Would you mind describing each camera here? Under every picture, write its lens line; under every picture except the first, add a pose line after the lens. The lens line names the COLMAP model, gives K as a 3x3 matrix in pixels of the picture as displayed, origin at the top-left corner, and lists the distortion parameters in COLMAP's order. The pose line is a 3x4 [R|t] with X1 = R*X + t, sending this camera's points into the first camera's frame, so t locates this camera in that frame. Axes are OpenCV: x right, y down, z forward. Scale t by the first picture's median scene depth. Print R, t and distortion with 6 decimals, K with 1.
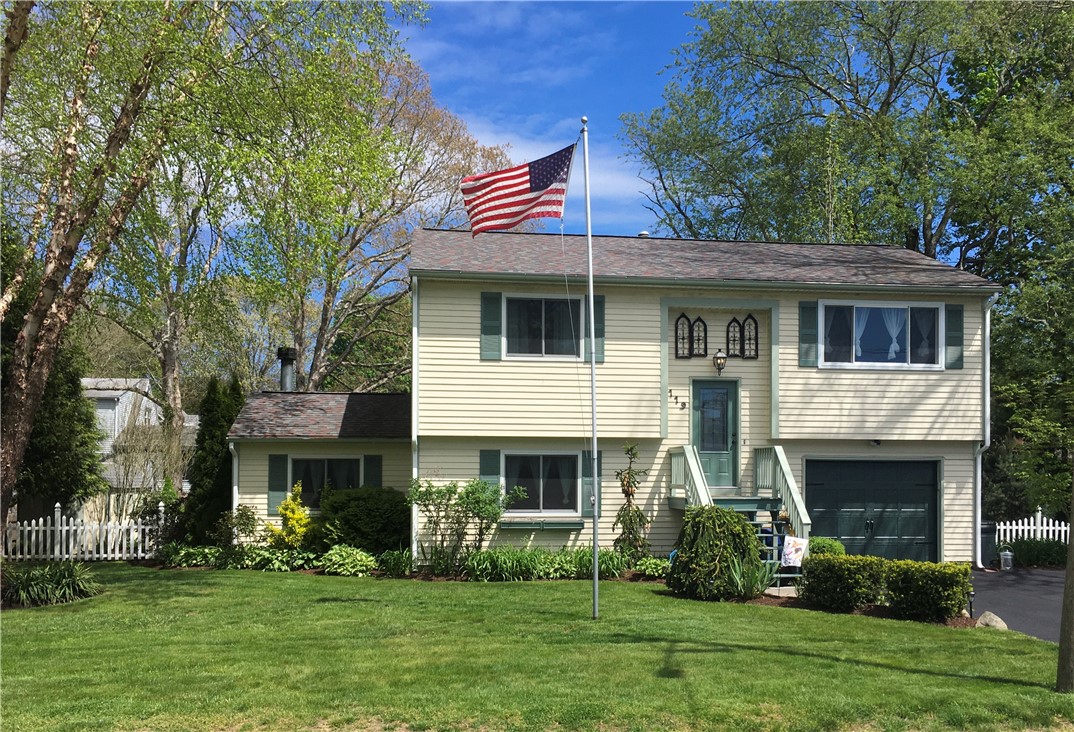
lens RADIAL K [[900.5, 0, 577.5], [0, 900.5, 476.5], [0, 0, 1]] dist [-0.014067, -0.002572]
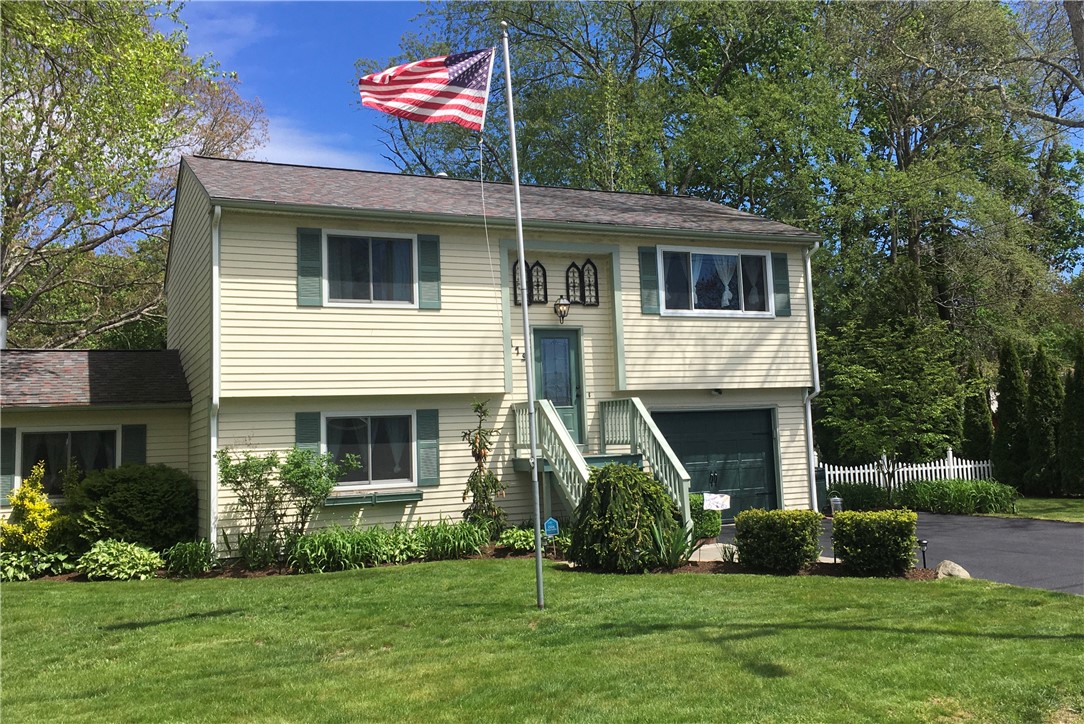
lens RADIAL K [[929.6, 0, 576.6], [0, 929.6, 340.3], [0, 0, 1]] dist [-0.004923, -0.015661]
pose [[0.951815, -0.009657, 0.306521, -0.120606], [0.041965, 0.994203, -0.098988, -0.000029], [-0.303789, 0.107081, 0.946703, 0.092348]]
